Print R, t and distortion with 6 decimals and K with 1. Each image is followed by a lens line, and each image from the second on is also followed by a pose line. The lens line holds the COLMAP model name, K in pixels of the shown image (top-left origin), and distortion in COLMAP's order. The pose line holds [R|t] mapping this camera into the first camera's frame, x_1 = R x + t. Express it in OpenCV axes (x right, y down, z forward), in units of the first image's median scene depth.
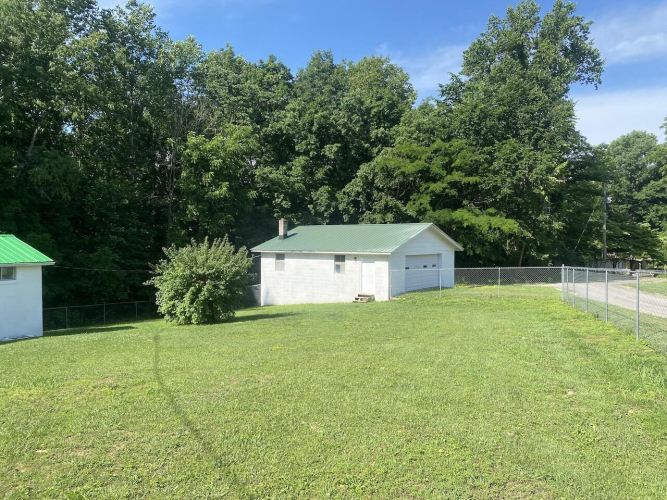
lens RADIAL K [[531.5, 0, 333.1], [0, 531.5, 239.4], [0, 0, 1]] dist [0.071287, -0.003849]
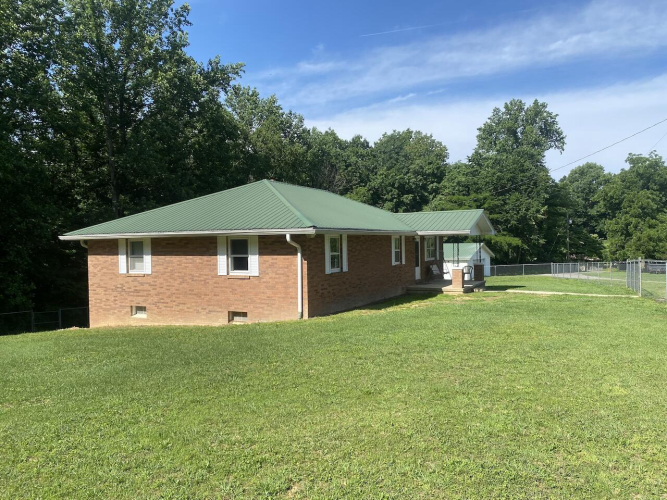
lens RADIAL K [[498.2, 0, 333.5], [0, 498.2, 250.0], [0, 0, 1]] dist [0.057014, 0.001407]
pose [[0.999281, -0.020528, 0.031890, -0.270445], [0.020295, 0.999765, 0.007595, -0.019235], [-0.032038, -0.006943, 0.999463, -0.530750]]
